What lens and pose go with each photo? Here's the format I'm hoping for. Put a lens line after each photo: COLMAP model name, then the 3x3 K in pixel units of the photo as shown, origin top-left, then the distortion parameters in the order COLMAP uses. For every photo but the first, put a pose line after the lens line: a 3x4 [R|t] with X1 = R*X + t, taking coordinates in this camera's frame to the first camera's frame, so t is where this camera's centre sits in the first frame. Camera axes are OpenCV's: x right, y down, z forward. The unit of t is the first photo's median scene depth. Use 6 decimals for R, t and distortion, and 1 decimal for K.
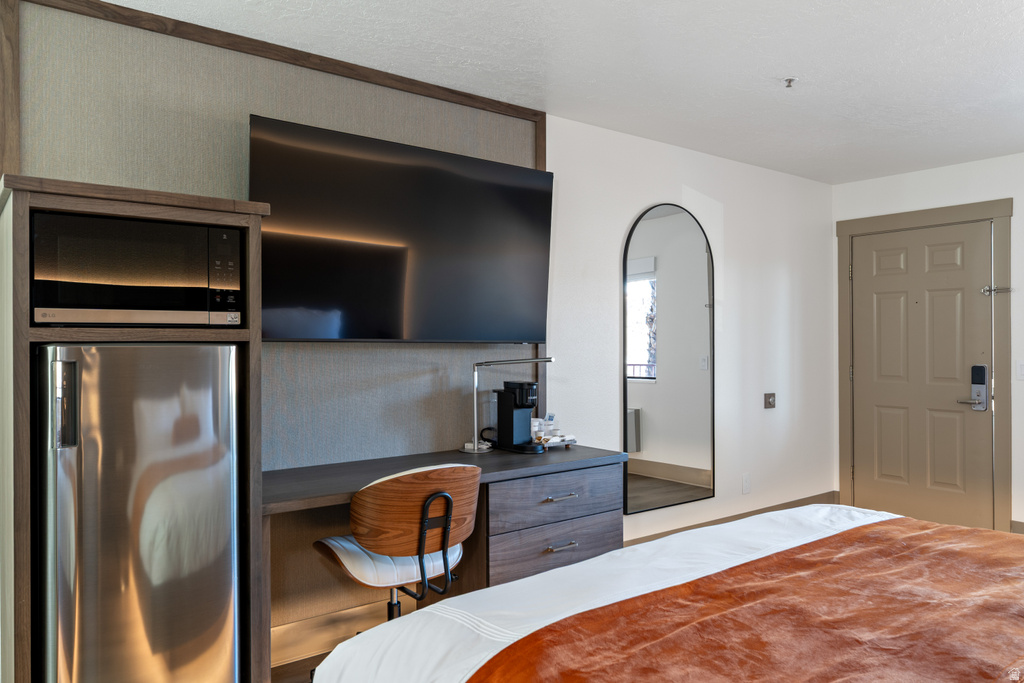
lens RADIAL K [[751.6, 0, 507.9], [0, 751.6, 345.1], [0, 0, 1]] dist [0.000290, 0.003215]
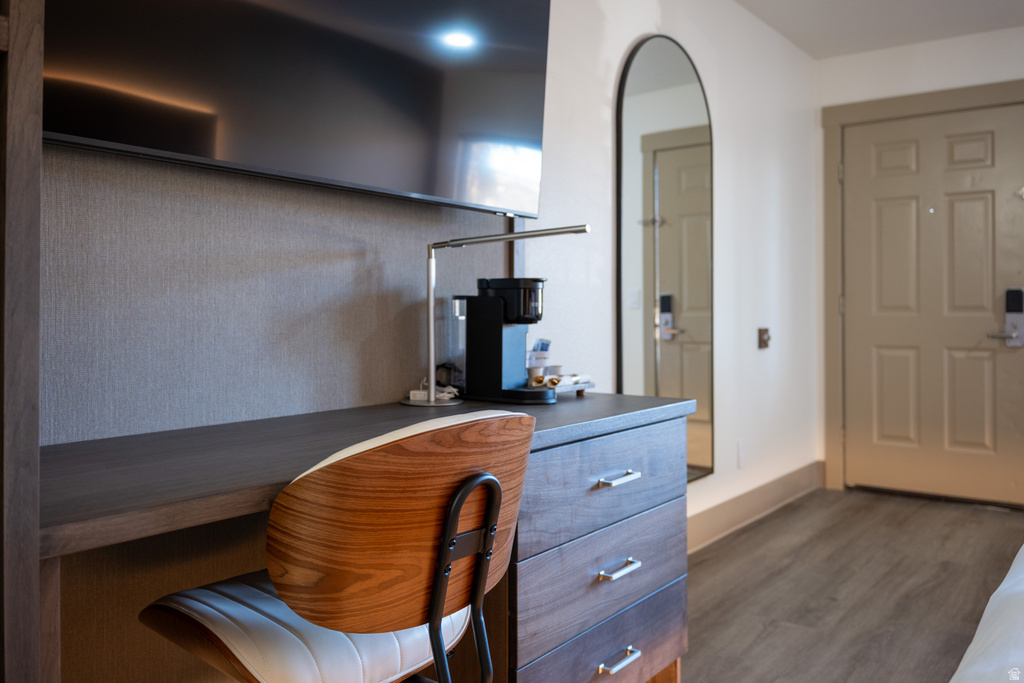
lens RADIAL K [[839.3, 0, 499.4], [0, 839.3, 312.0], [0, 0, 1]] dist [0.002660, -0.008157]
pose [[0.966122, 0.003803, 0.258057, -0.169514], [-0.001283, 0.999950, -0.009934, 0.088719], [-0.258082, 0.009266, 0.966079, 0.437553]]
